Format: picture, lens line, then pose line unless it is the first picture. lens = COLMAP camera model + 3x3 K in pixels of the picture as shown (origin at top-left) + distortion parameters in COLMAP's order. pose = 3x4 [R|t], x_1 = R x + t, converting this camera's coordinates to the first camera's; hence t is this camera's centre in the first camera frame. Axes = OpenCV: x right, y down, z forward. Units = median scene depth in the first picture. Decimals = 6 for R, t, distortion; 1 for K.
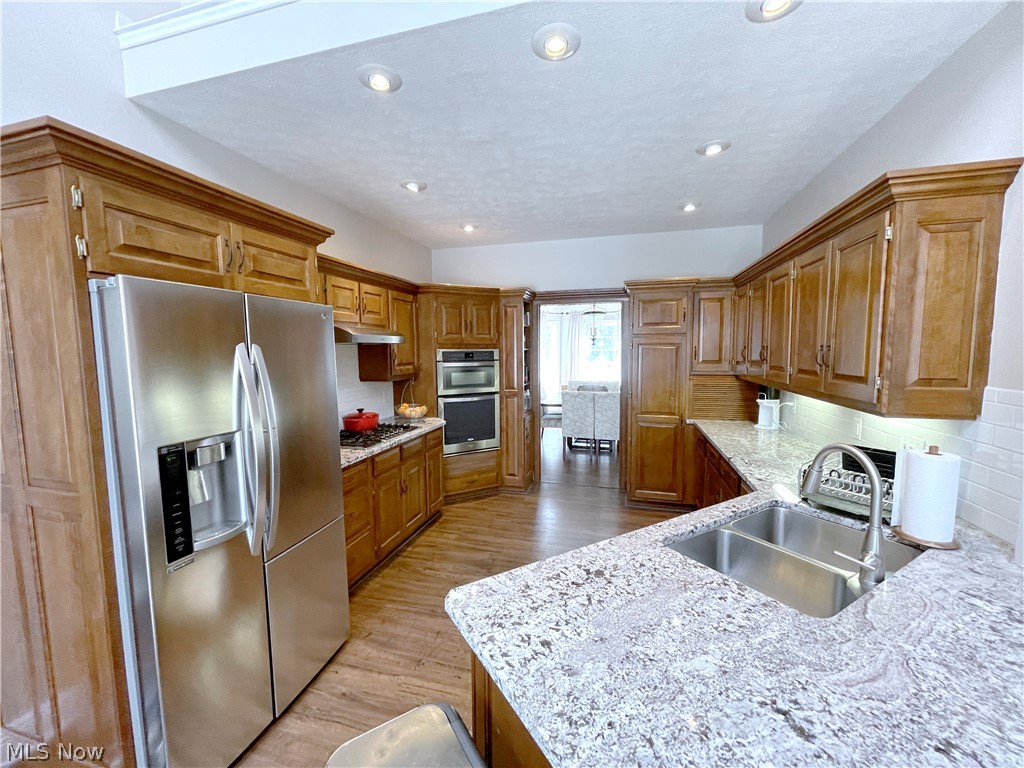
lens RADIAL K [[412.6, 0, 512.8], [0, 412.6, 383.6], [0, 0, 1]] dist [-0.002659, -0.000050]
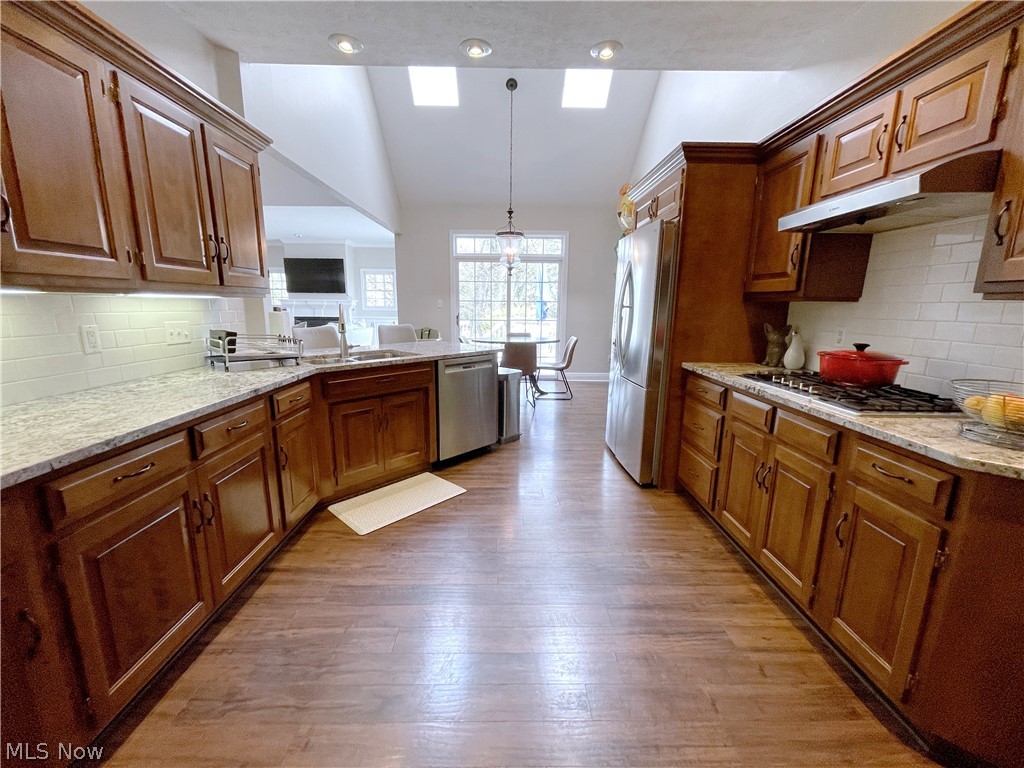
lens RADIAL K [[412.6, 0, 511.5], [0, 412.6, 383.6], [0, 0, 1]] dist [-0.002659, -0.000050]
pose [[-0.961816, 0.052010, -0.268710, 0.224906], [-0.023315, 0.962641, 0.269775, -0.024002], [0.272702, 0.265739, -0.924671, 1.391191]]
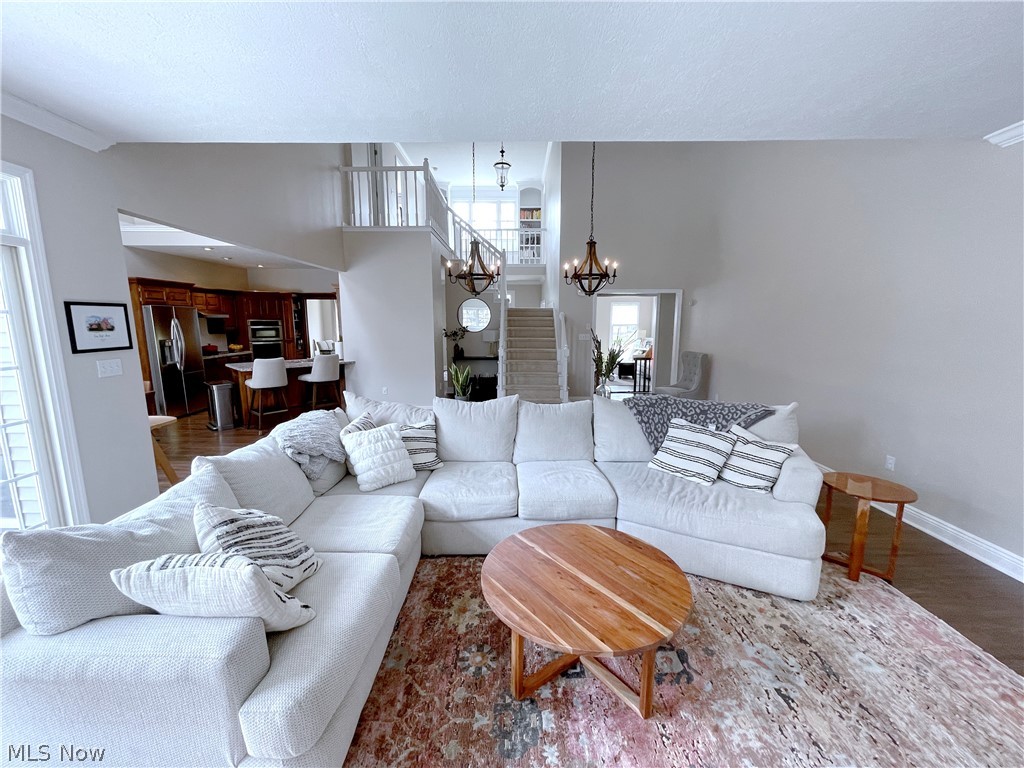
lens RADIAL K [[412.6, 0, 504.6], [0, 412.6, 385.2], [0, 0, 1]] dist [-0.002659, -0.000050]
pose [[0.968346, -0.029044, 0.247915, 0.756272], [0.011204, 0.997264, 0.073070, 0.152470], [-0.249359, -0.067980, 0.966022, -1.923043]]
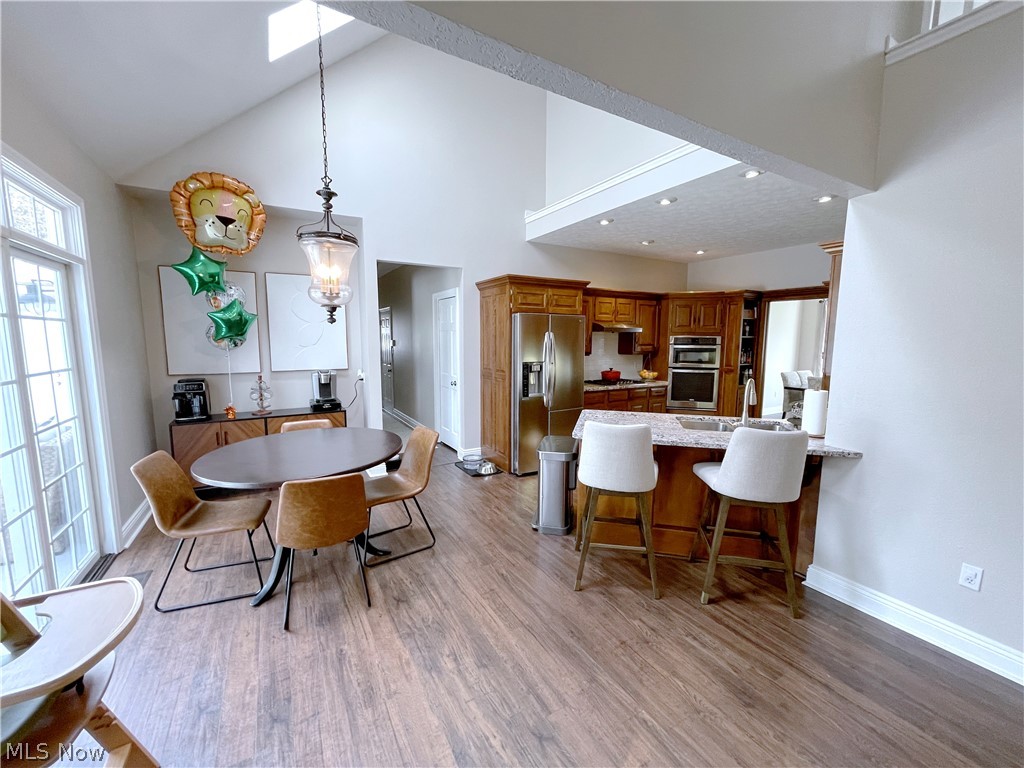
lens RADIAL K [[412.6, 0, 506.4], [0, 412.6, 387.8], [0, 0, 1]] dist [-0.002659, -0.000050]
pose [[0.701668, 0.101486, -0.705240, 0.599236], [-0.073472, 0.994833, 0.070059, 0.054778], [0.708706, 0.002657, 0.705499, -0.612977]]
